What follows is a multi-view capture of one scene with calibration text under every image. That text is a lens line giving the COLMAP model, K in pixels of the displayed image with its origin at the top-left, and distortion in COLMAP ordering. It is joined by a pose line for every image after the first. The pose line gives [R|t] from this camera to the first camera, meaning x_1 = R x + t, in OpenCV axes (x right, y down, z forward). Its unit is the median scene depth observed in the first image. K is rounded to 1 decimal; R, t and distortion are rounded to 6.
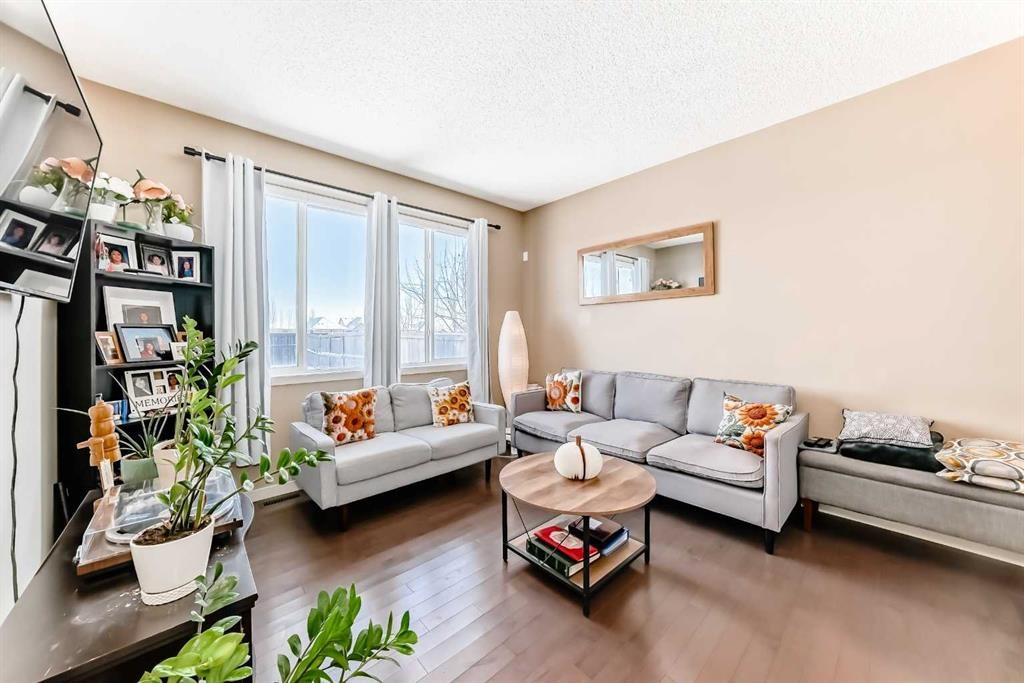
lens RADIAL K [[359.3, 0, 502.7], [0, 359.3, 331.2], [0, 0, 1]] dist [-0.016545, 0.004026]
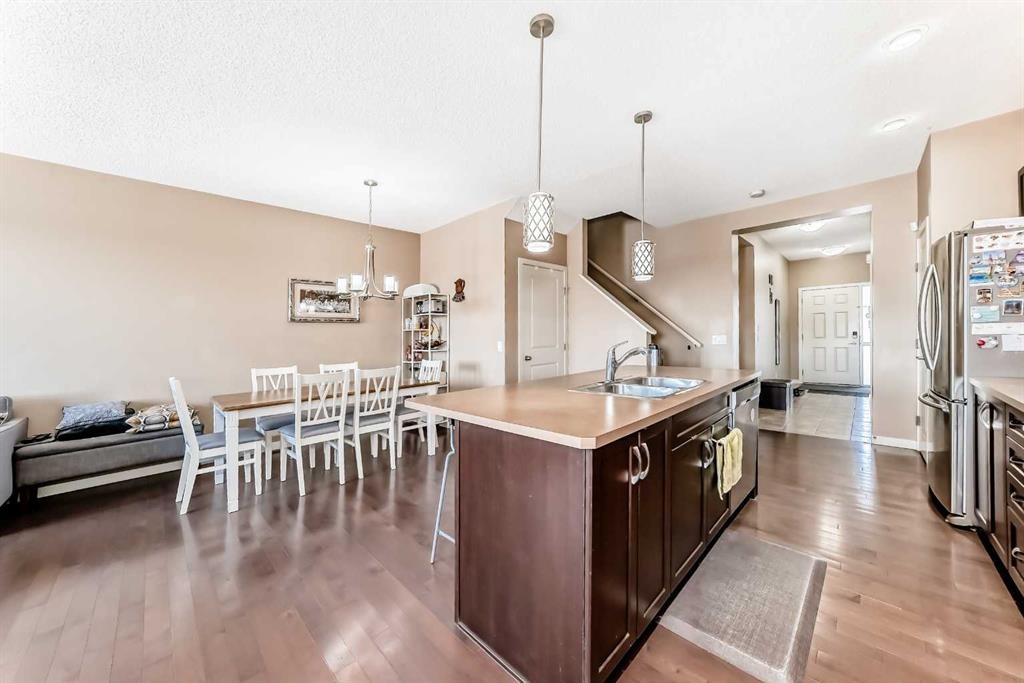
lens RADIAL K [[359.3, 0, 512.2], [0, 359.3, 346.6], [0, 0, 1]] dist [-0.016545, 0.004026]
pose [[-0.055575, -0.013600, 0.998362, -0.370134], [0.006666, 0.999880, 0.013992, -0.000257], [-0.998432, 0.007432, -0.055478, -0.514084]]
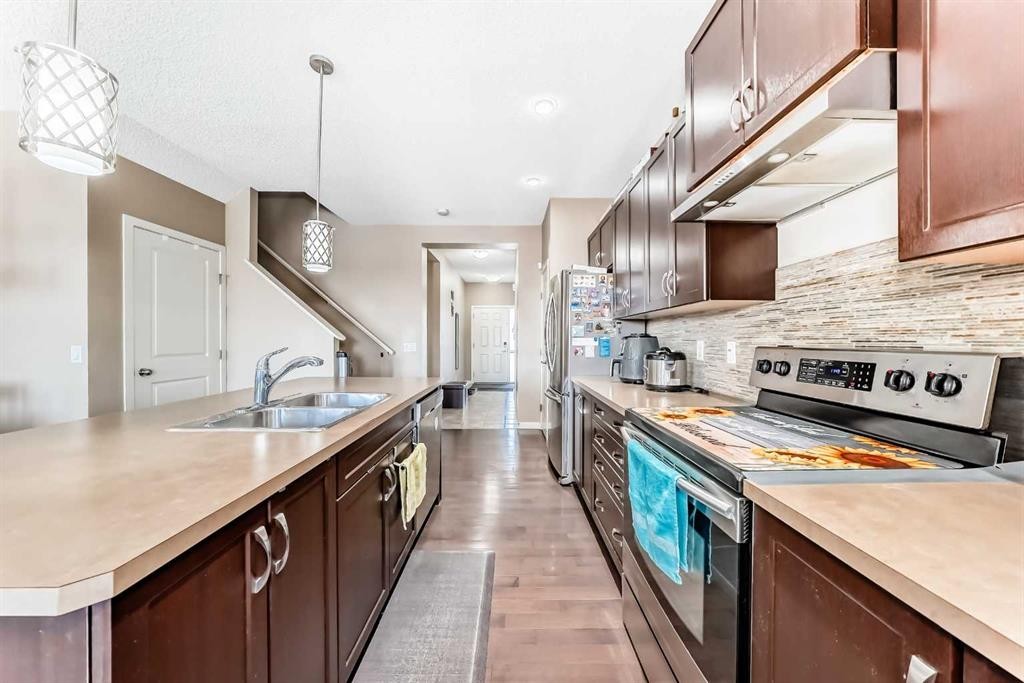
lens RADIAL K [[359.3, 0, 510.6], [0, 359.3, 348.0], [0, 0, 1]] dist [-0.016545, 0.004026]
pose [[-0.746832, -0.003648, 0.665003, -0.224879], [-0.004604, 0.999989, 0.000314, -0.001618], [-0.664997, -0.002827, -0.746841, -0.635263]]
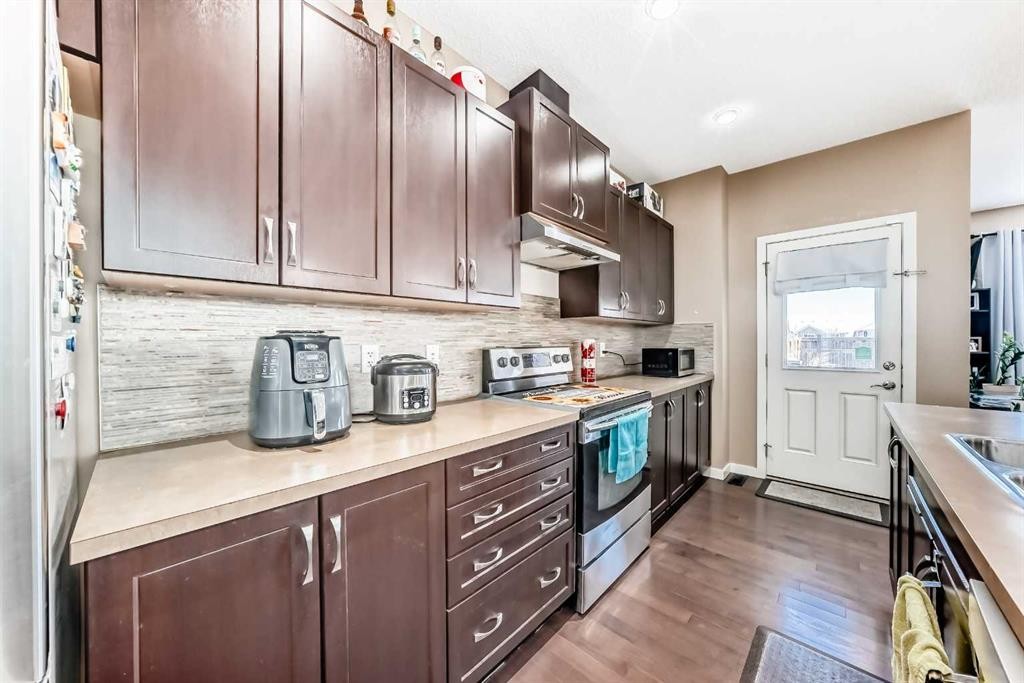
lens RADIAL K [[359.3, 0, 520.6], [0, 359.3, 345.3], [0, 0, 1]] dist [-0.016545, 0.004026]
pose [[0.102666, 0.018888, -0.994537, 0.642306], [0.015205, 0.999673, 0.020555, -0.026348], [0.994600, -0.017232, 0.102345, -1.389222]]
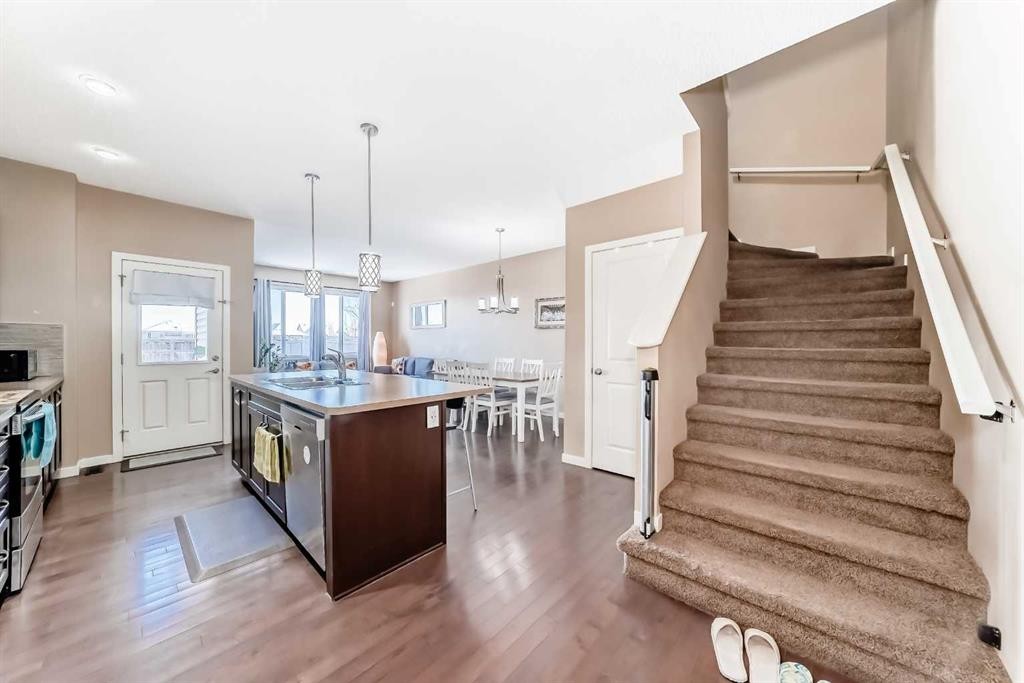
lens RADIAL K [[359.3, 0, 505.6], [0, 359.3, 339.9], [0, 0, 1]] dist [-0.016545, 0.004026]
pose [[0.995227, 0.008473, 0.097216, 0.916685], [-0.009058, 0.999943, 0.005576, -0.036177], [-0.097163, -0.006430, 0.995248, -2.018219]]
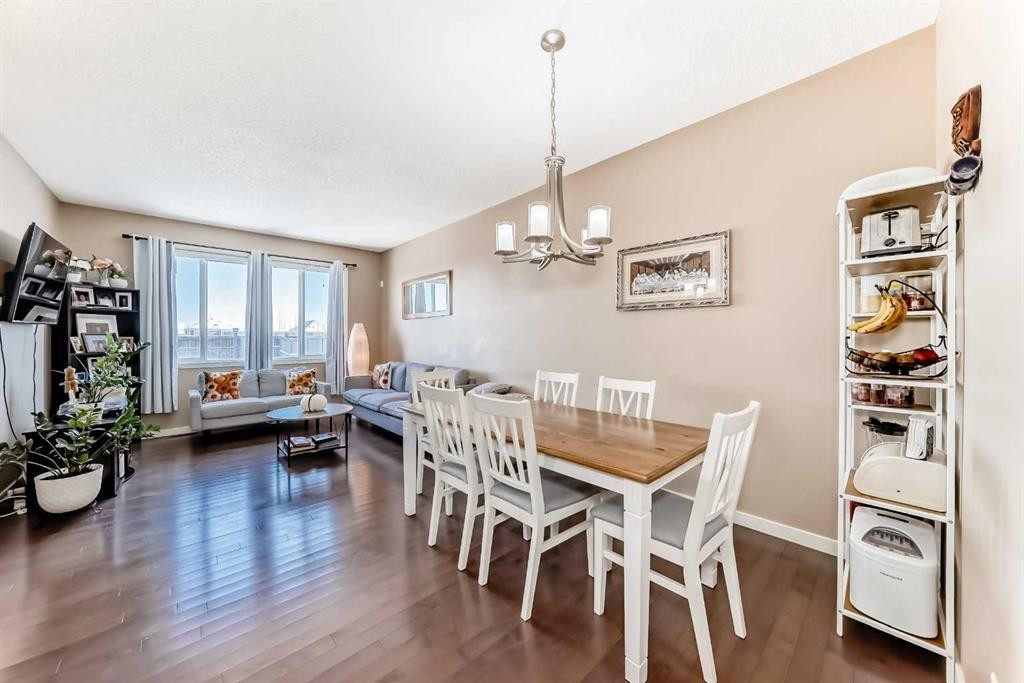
lens RADIAL K [[359.3, 0, 504.6], [0, 359.3, 337.5], [0, 0, 1]] dist [-0.016545, 0.004026]
pose [[0.999957, 0.005820, 0.007259, 0.972809], [-0.005887, 0.999940, 0.009272, -0.021953], [-0.007205, -0.009314, 0.999931, -0.769264]]
